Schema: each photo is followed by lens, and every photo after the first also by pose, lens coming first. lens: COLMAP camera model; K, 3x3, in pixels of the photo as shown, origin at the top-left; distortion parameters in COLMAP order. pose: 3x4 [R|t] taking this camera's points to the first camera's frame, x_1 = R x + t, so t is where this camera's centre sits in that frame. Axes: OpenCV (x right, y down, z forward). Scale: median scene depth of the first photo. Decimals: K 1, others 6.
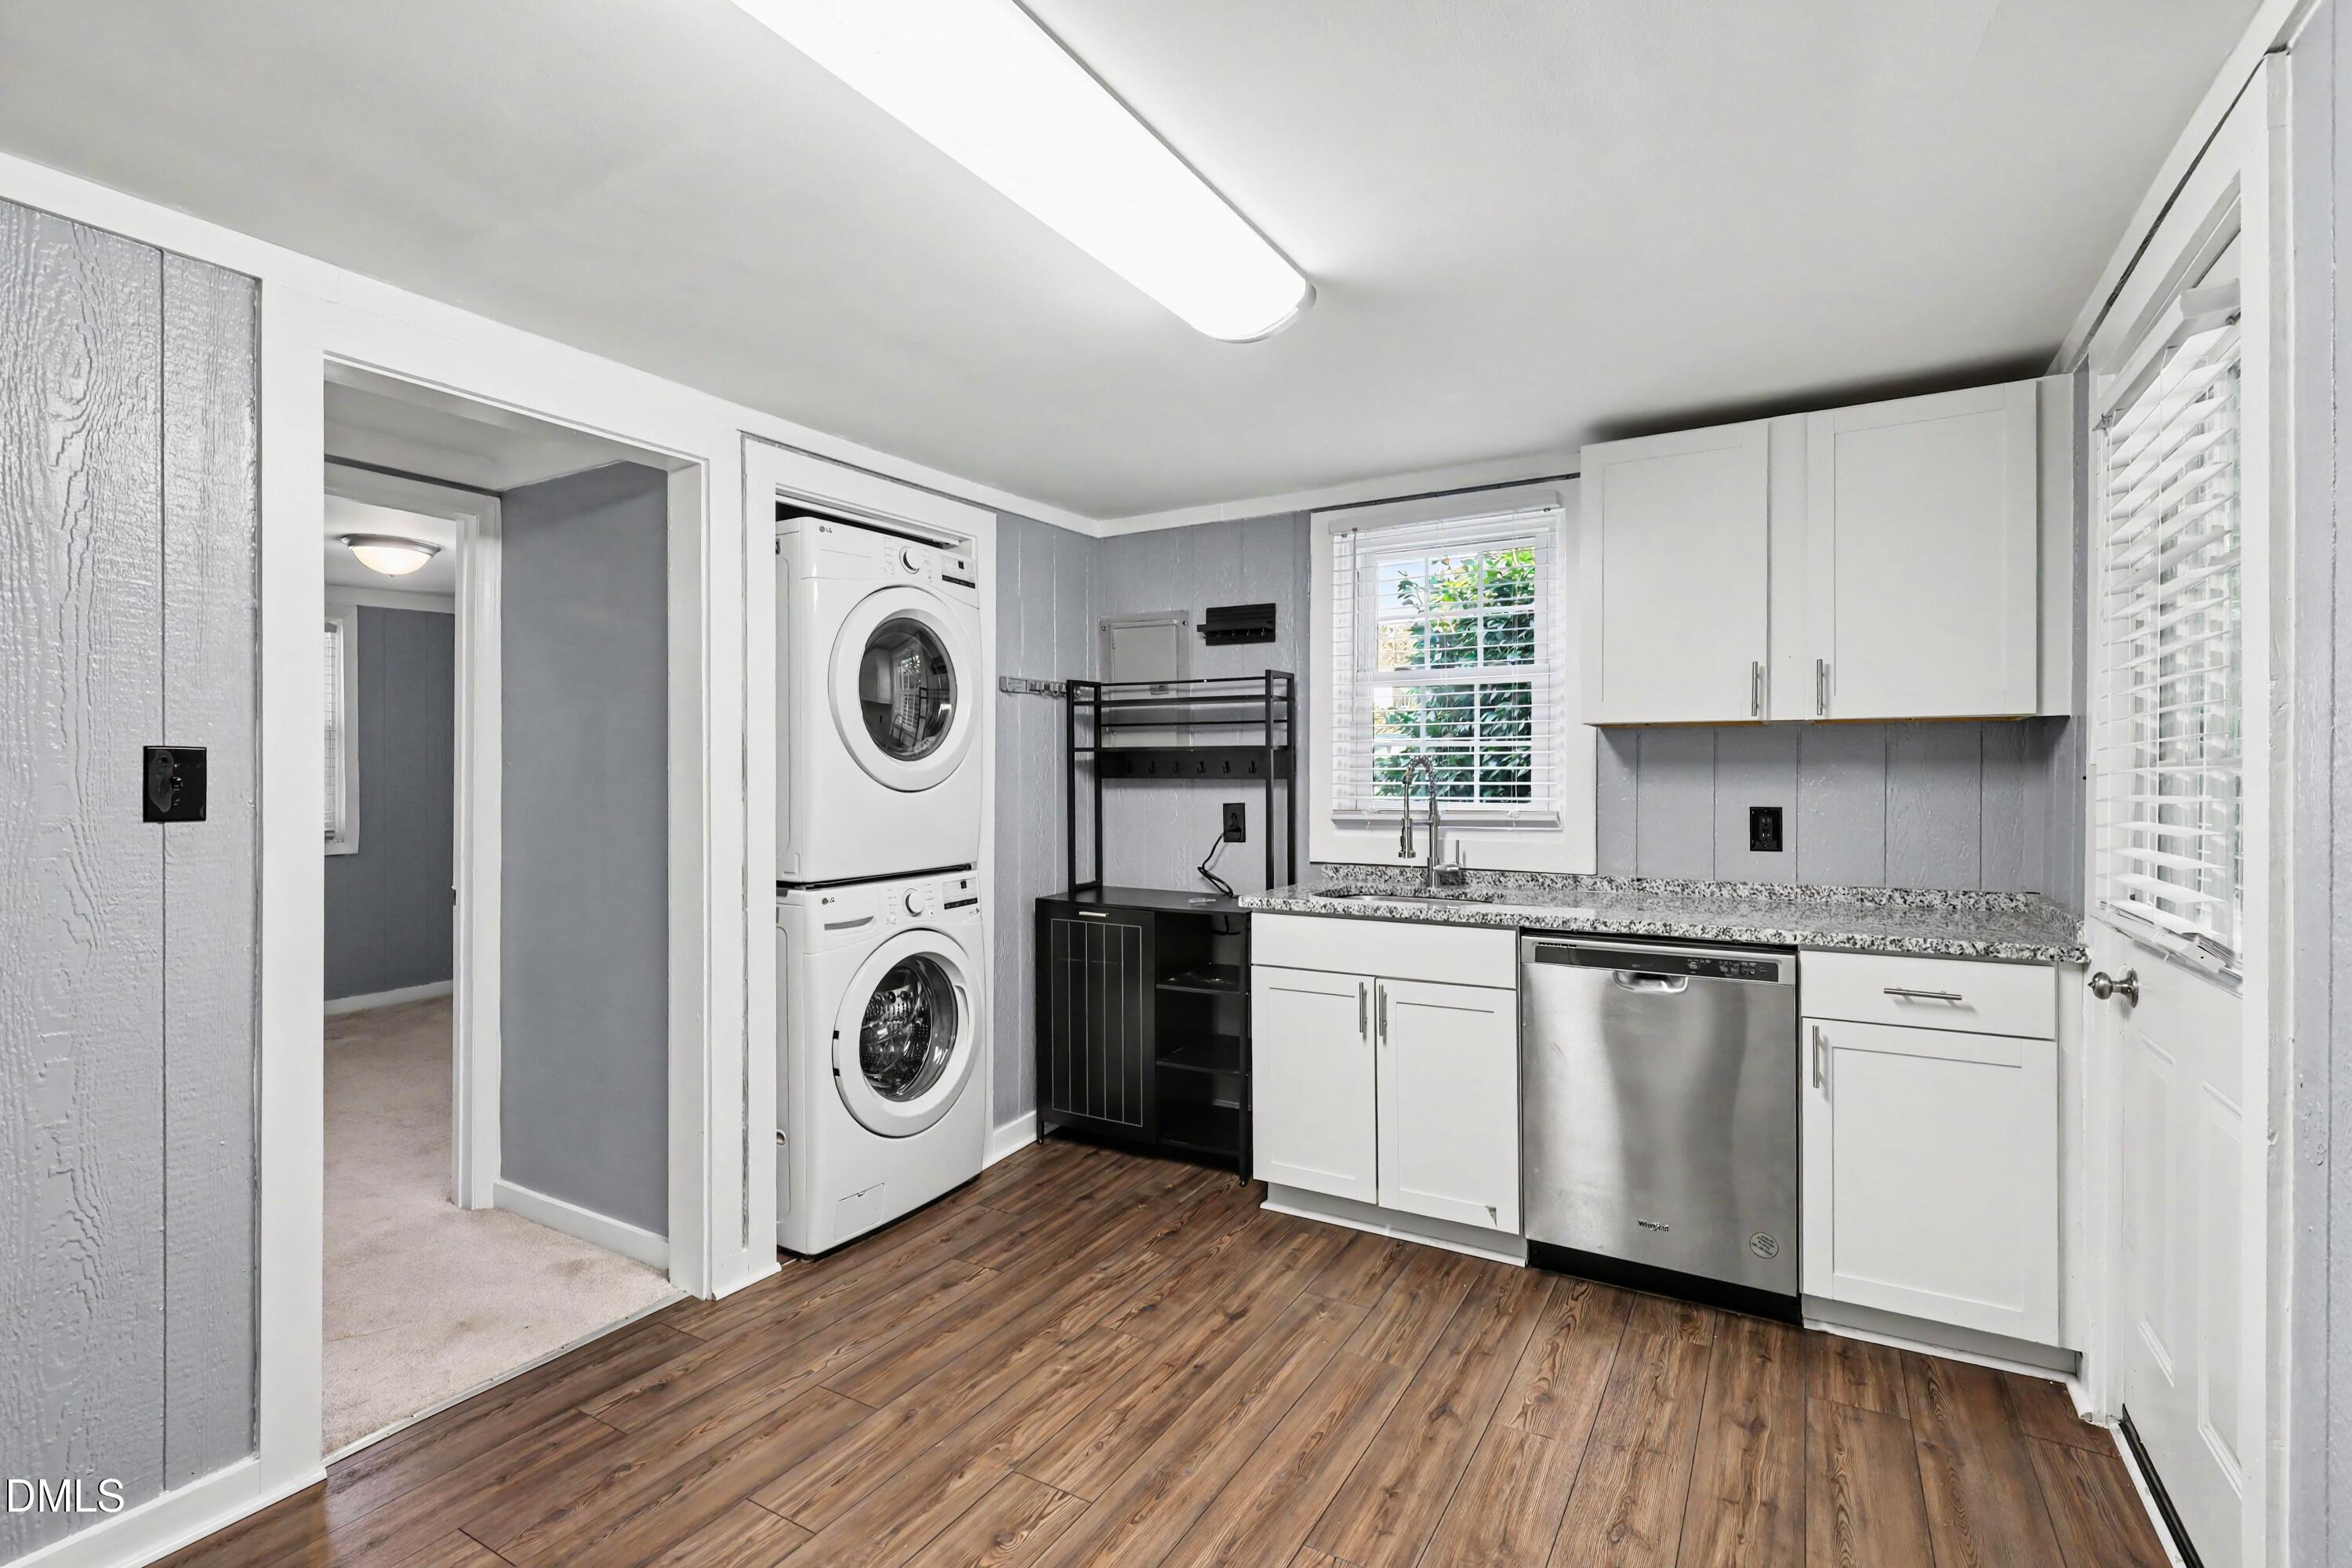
lens RADIAL K [[1091.4, 0, 1166.1], [0, 1091.4, 781.8], [0, 0, 1]] dist [-0.001646, 0.003747]
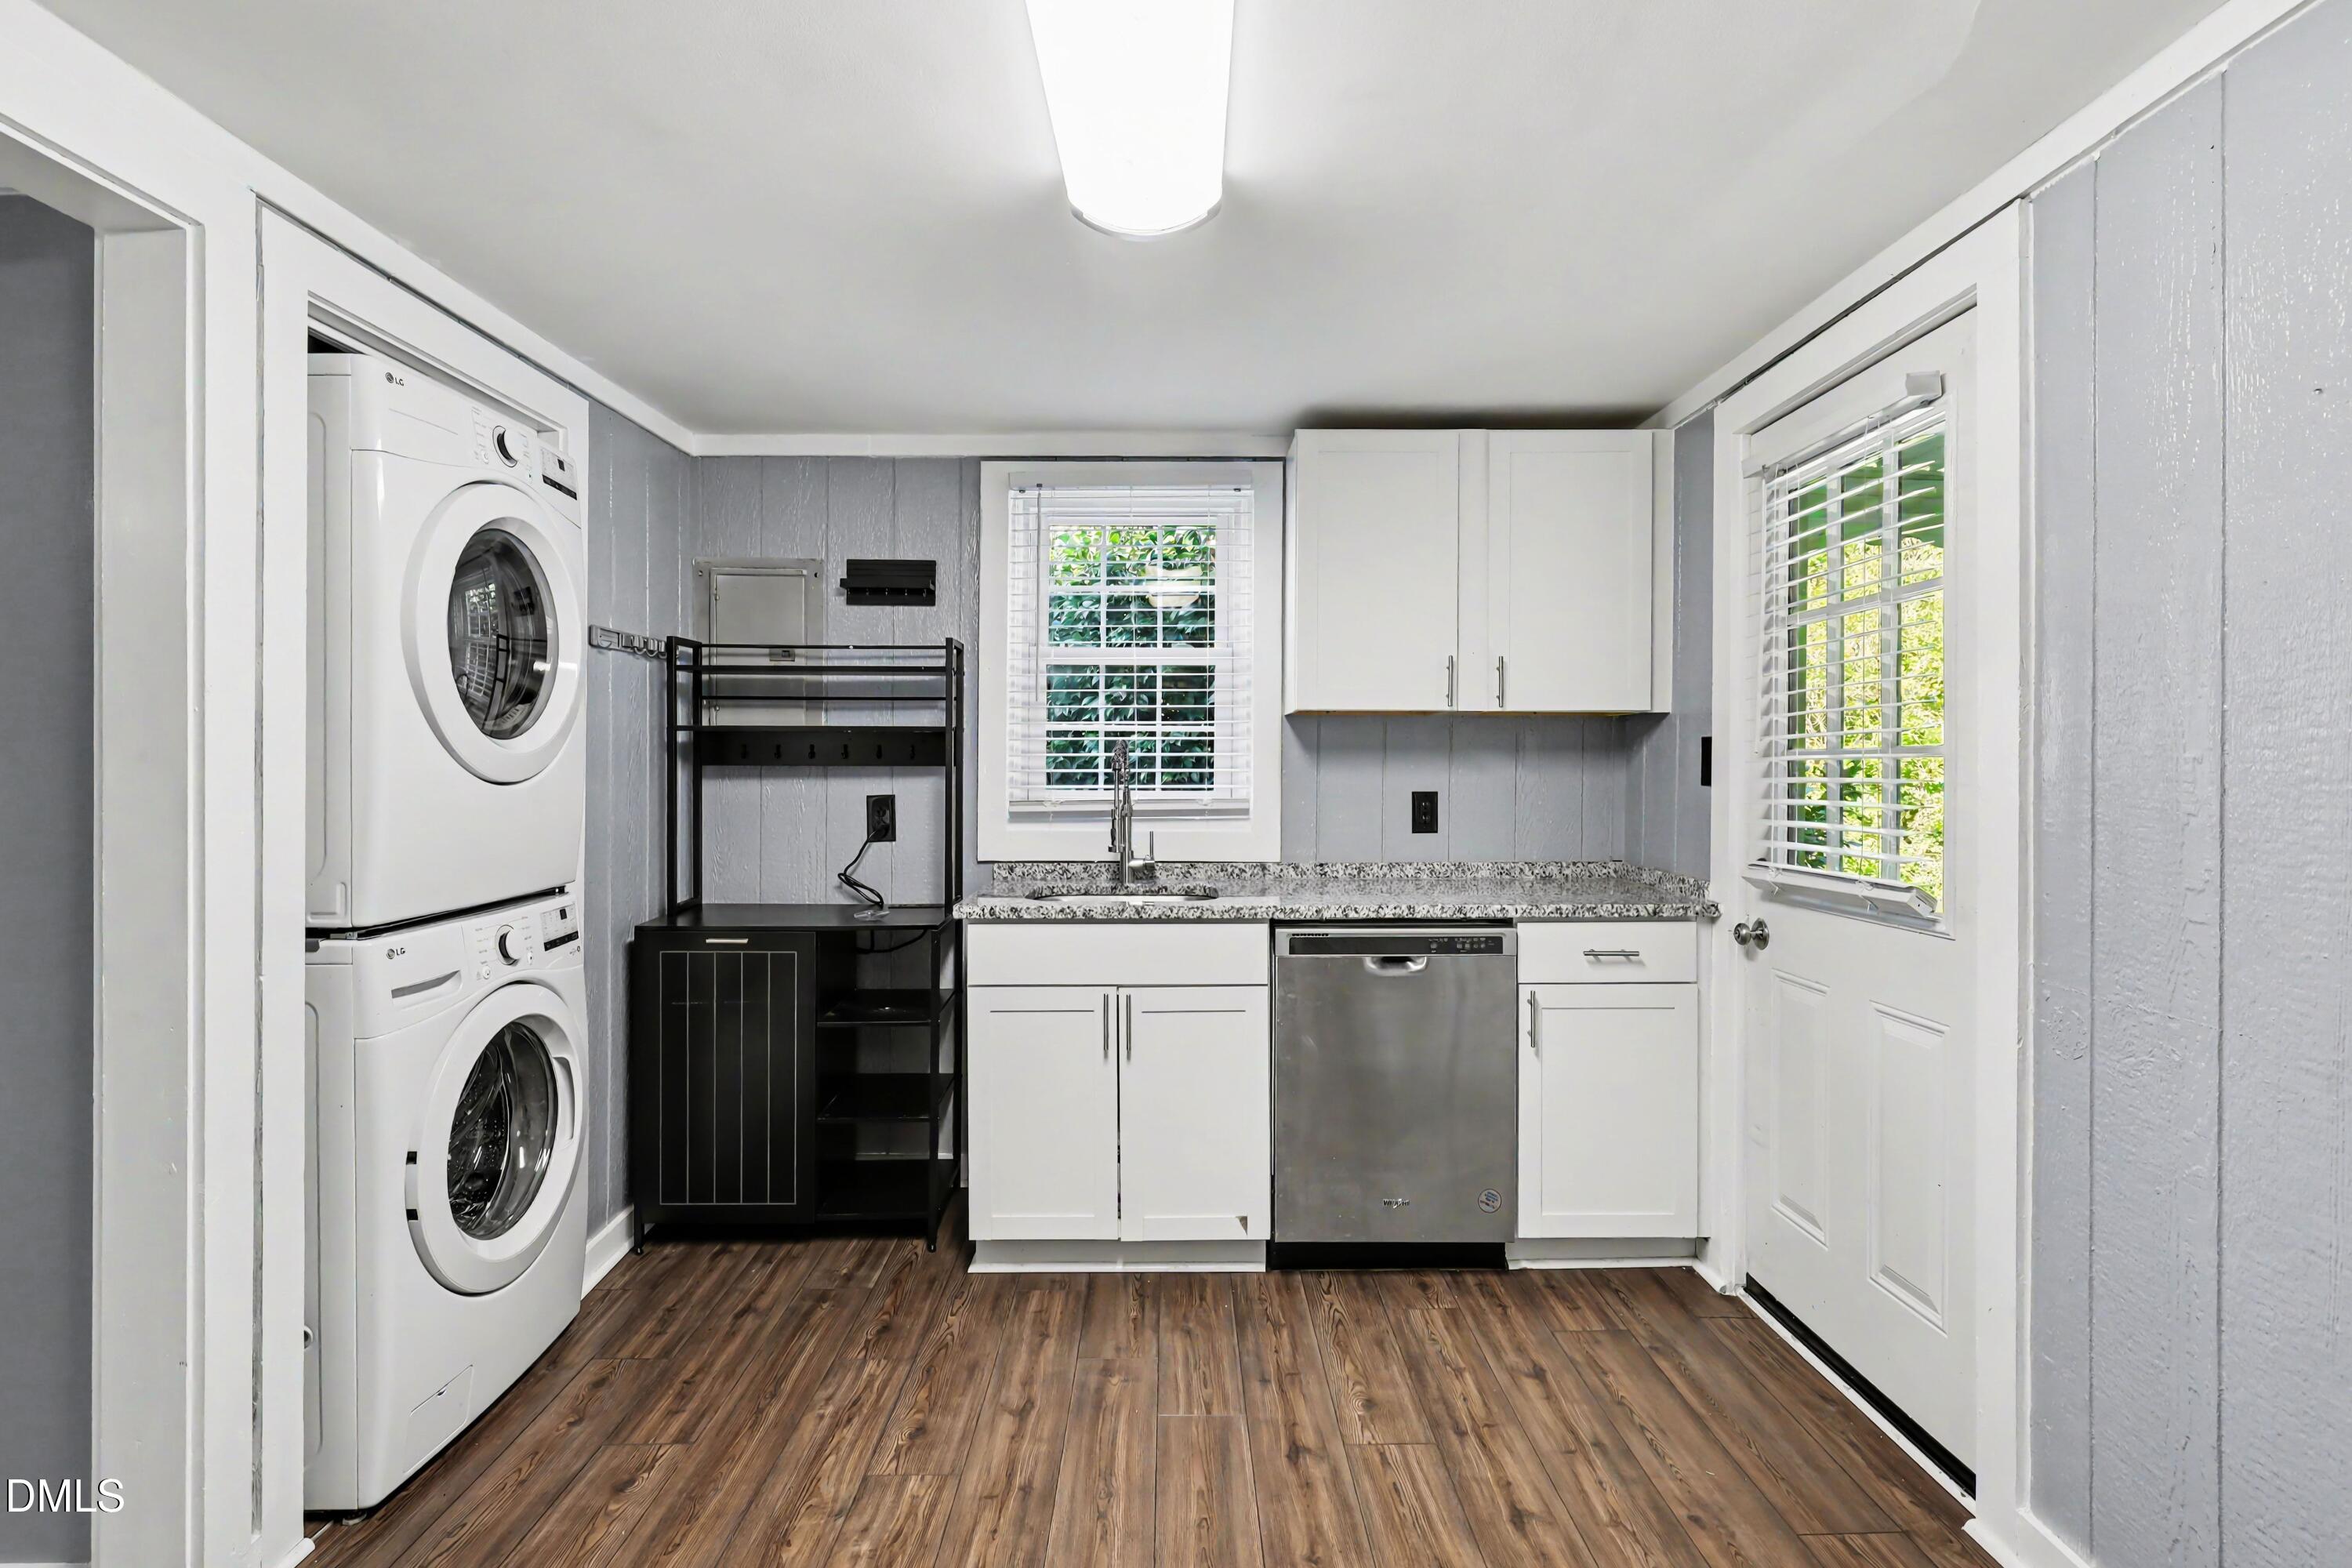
lens RADIAL K [[1142.4, 0, 1174.6], [0, 1142.4, 770.9], [0, 0, 1]] dist [0.002059, -0.000601]
pose [[0.855805, -0.001889, 0.517296, -0.265015], [0.002114, 0.999998, 0.000153, 0.001811], [-0.517295, 0.000962, 0.855807, 0.178946]]
